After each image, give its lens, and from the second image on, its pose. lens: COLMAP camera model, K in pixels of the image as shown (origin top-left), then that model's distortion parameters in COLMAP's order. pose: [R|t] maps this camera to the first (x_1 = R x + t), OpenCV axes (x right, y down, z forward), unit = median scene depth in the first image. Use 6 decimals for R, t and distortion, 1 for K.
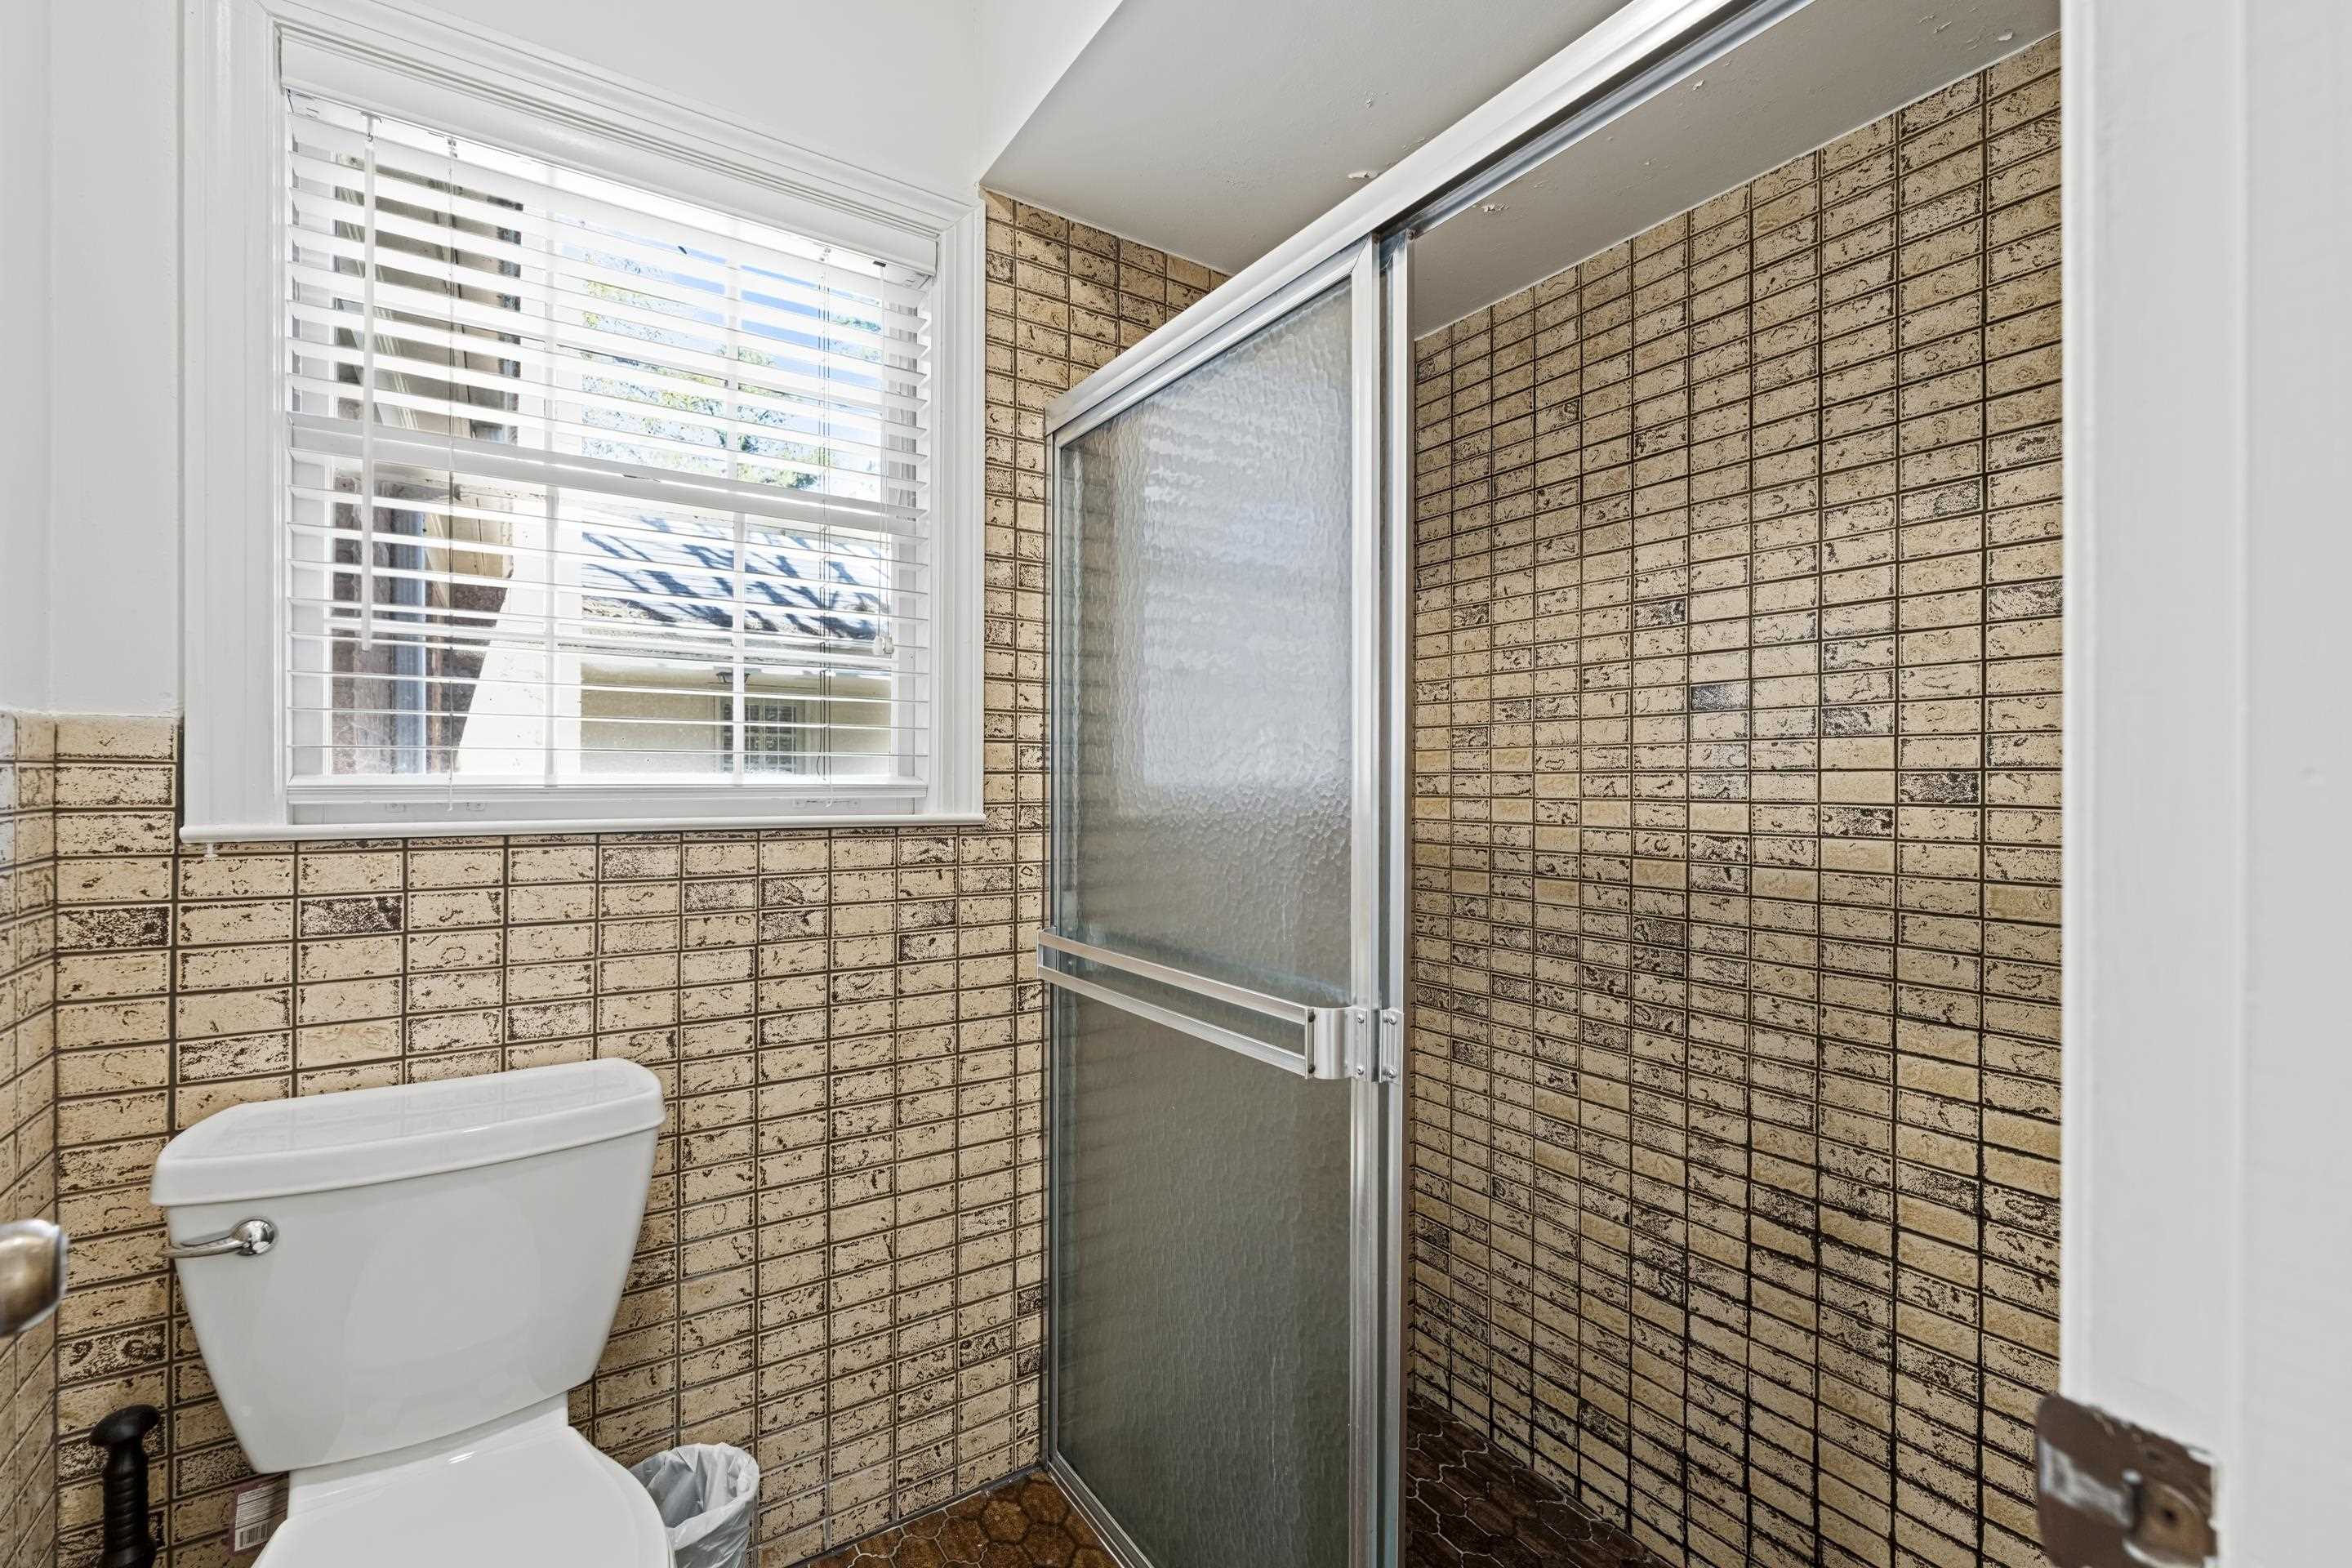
lens RADIAL K [[971.7, 0, 1157.1], [0, 971.7, 759.6], [0, 0, 1]] dist [-0.000447, 0.000096]
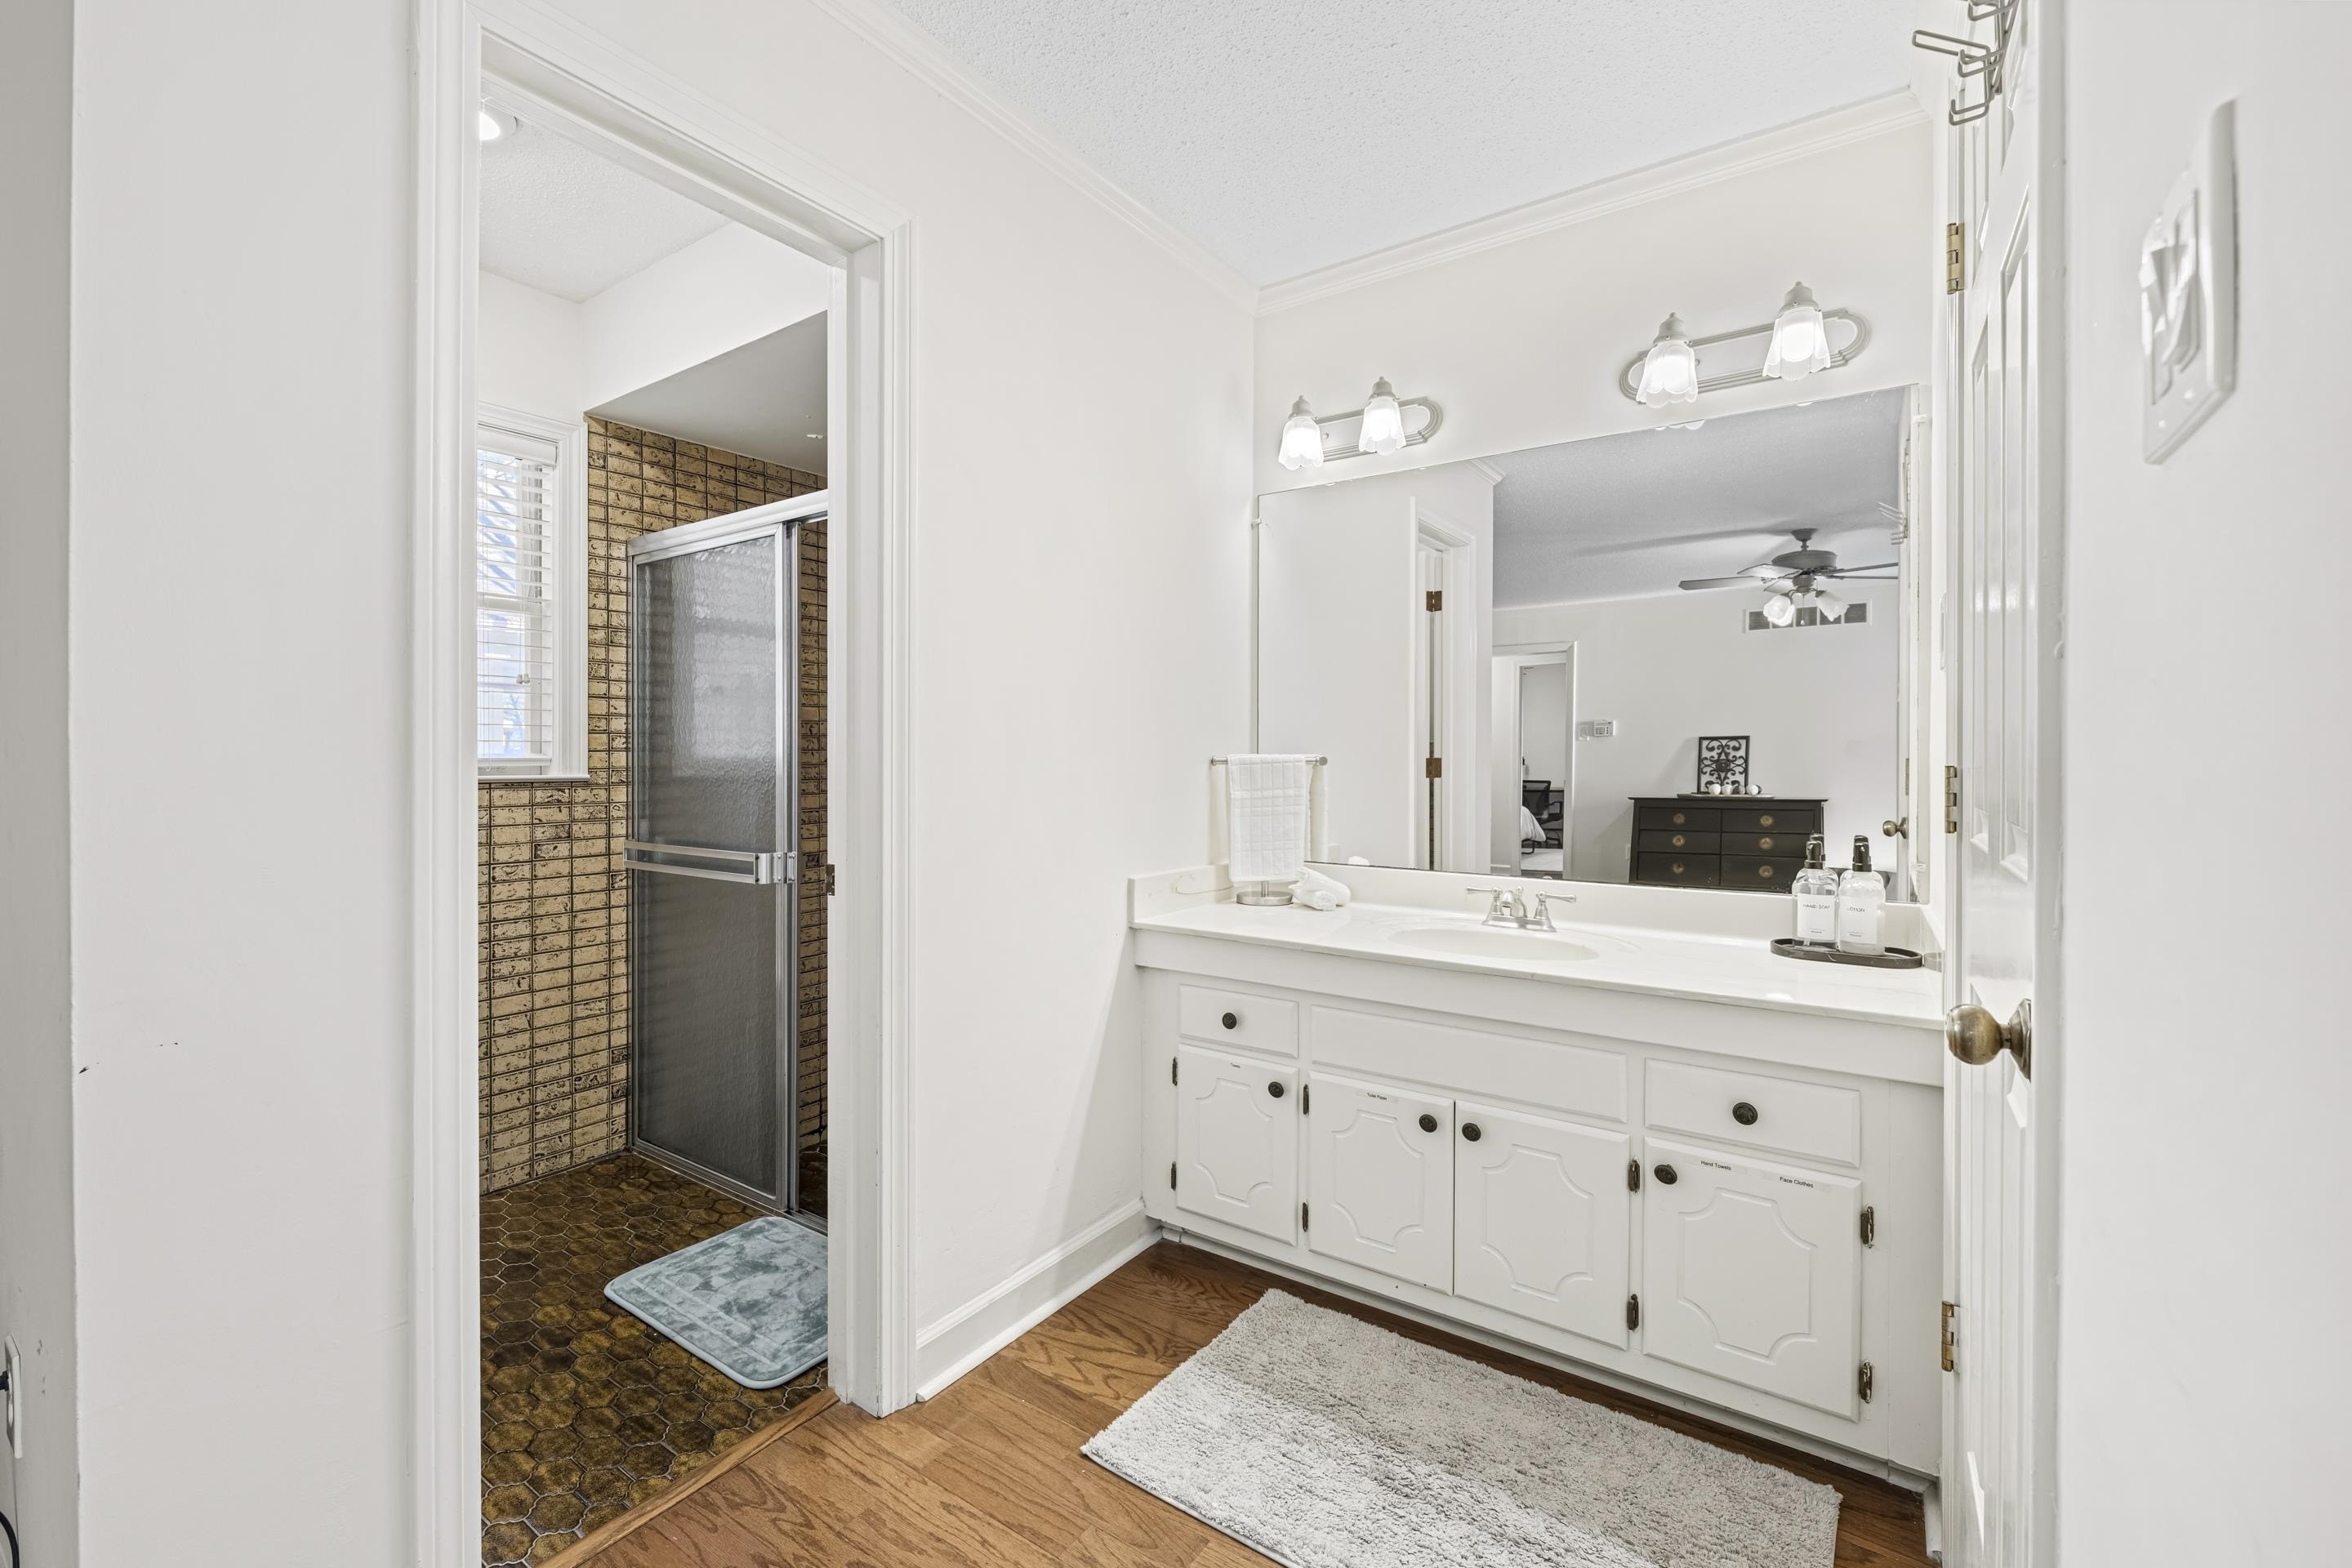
lens RADIAL K [[971.7, 0, 1157.1], [0, 971.7, 759.6], [0, 0, 1]] dist [-0.000447, 0.000096]
pose [[0.927518, -0.001088, 0.373777, 0.116311], [-0.009424, 0.999610, 0.026297, -0.026628], [-0.373659, -0.027913, 0.927146, -0.993491]]
